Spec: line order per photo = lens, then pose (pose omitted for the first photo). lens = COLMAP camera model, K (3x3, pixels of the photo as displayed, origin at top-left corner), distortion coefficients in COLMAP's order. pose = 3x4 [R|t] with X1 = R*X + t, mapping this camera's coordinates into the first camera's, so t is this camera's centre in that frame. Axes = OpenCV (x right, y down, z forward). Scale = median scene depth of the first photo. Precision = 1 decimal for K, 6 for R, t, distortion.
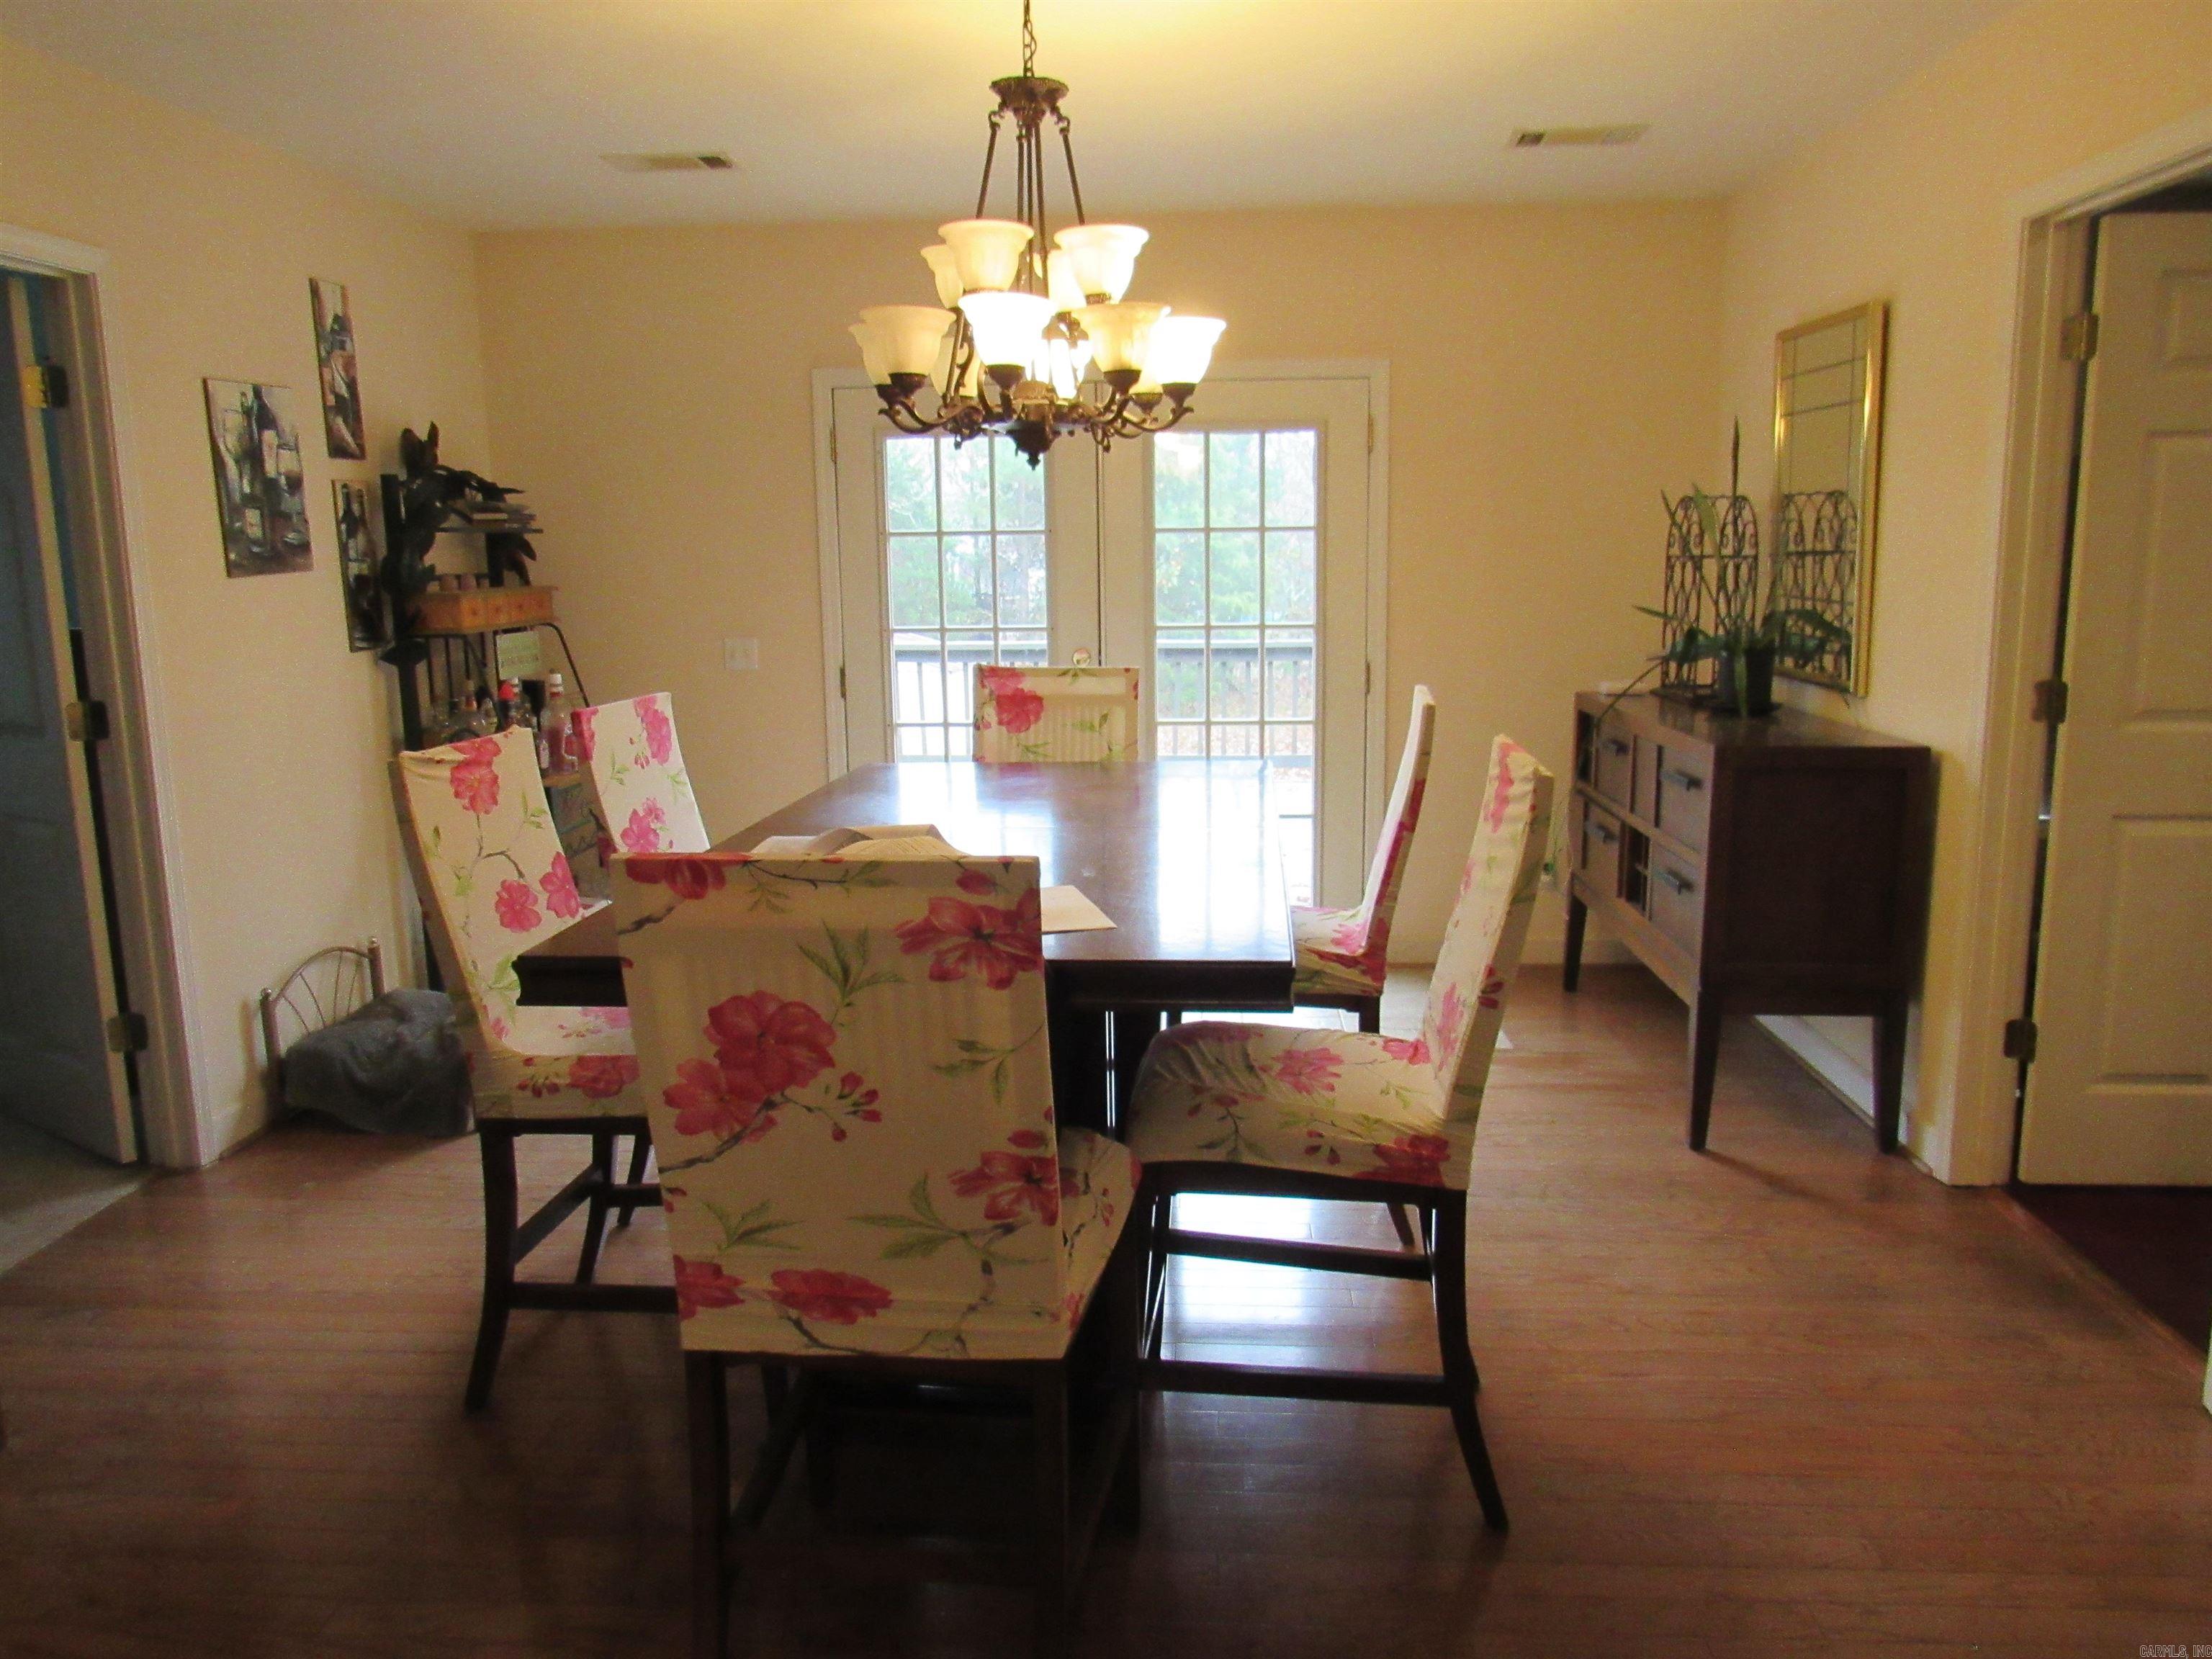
lens RADIAL K [[1570.3, 0, 1106.0], [0, 1570.3, 829.5], [0, 0, 1]] dist [-0.032308, 0.006981]
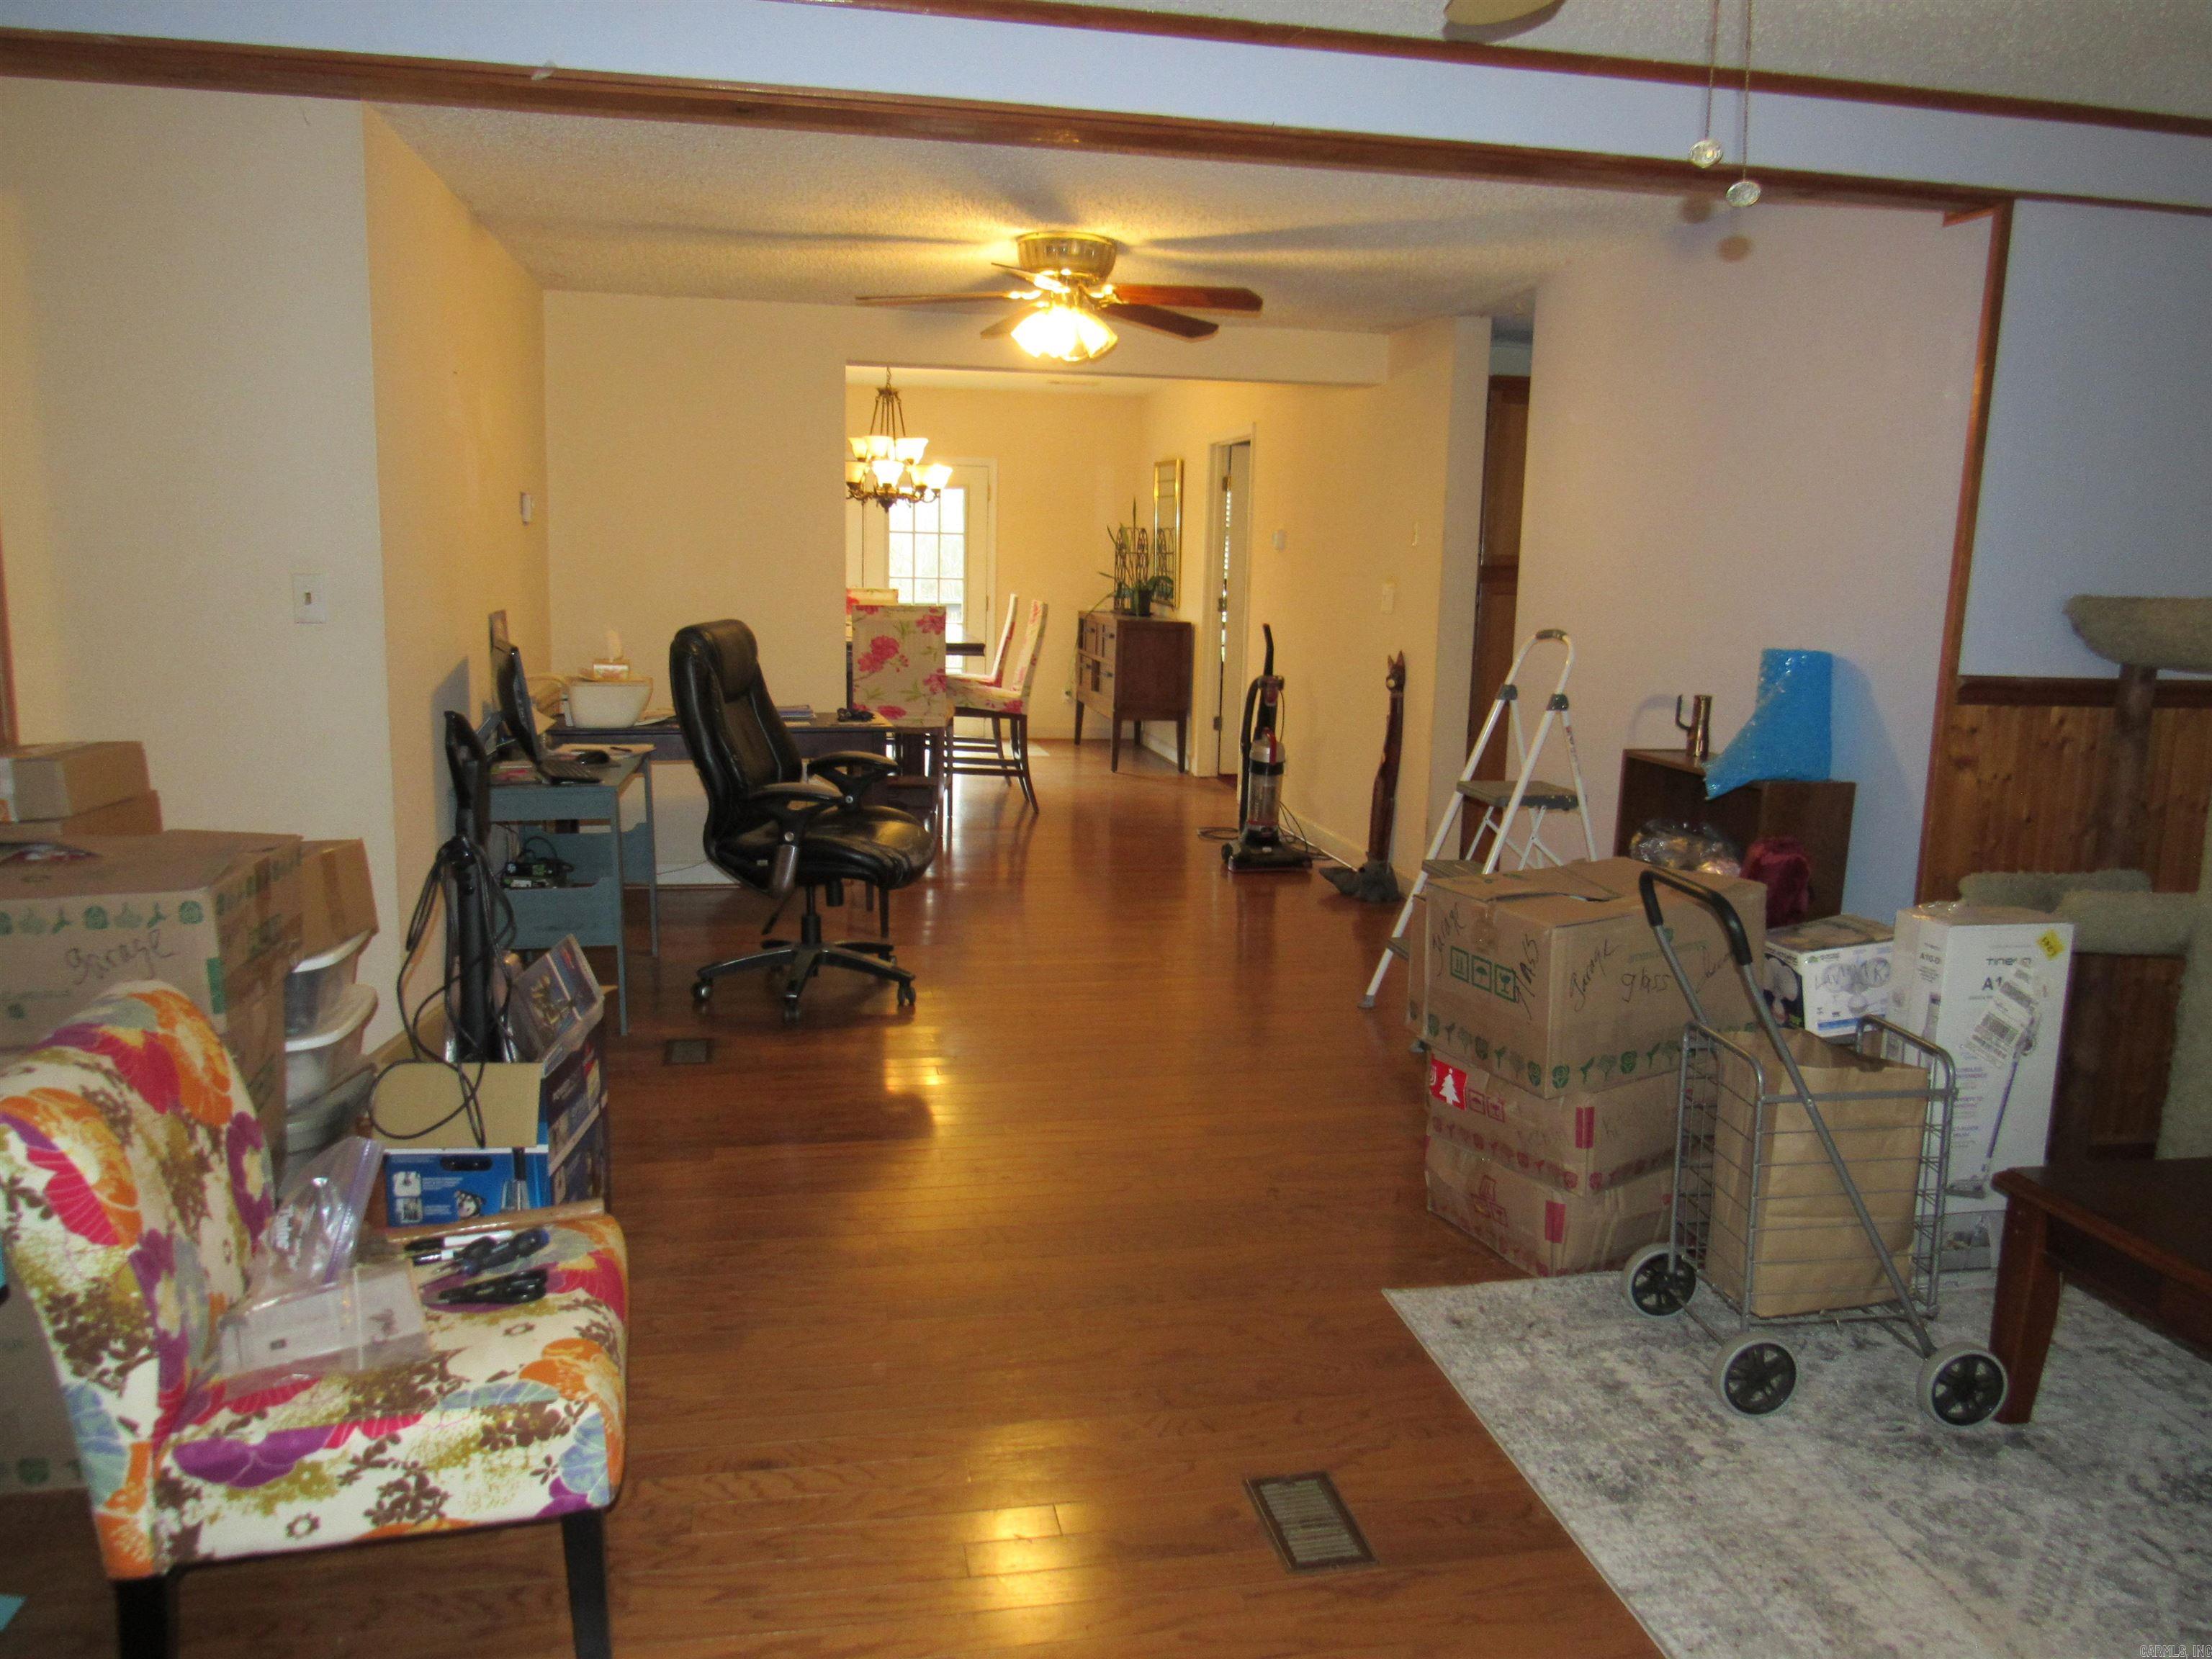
lens RADIAL K [[1570.3, 0, 1106.0], [0, 1570.3, 829.5], [0, 0, 1]] dist [-0.032308, 0.006981]
pose [[0.963854, -0.007234, 0.266332, -0.358605], [0.004631, 0.999935, 0.010400, 0.276320], [-0.266390, -0.008790, 0.963825, -1.614544]]
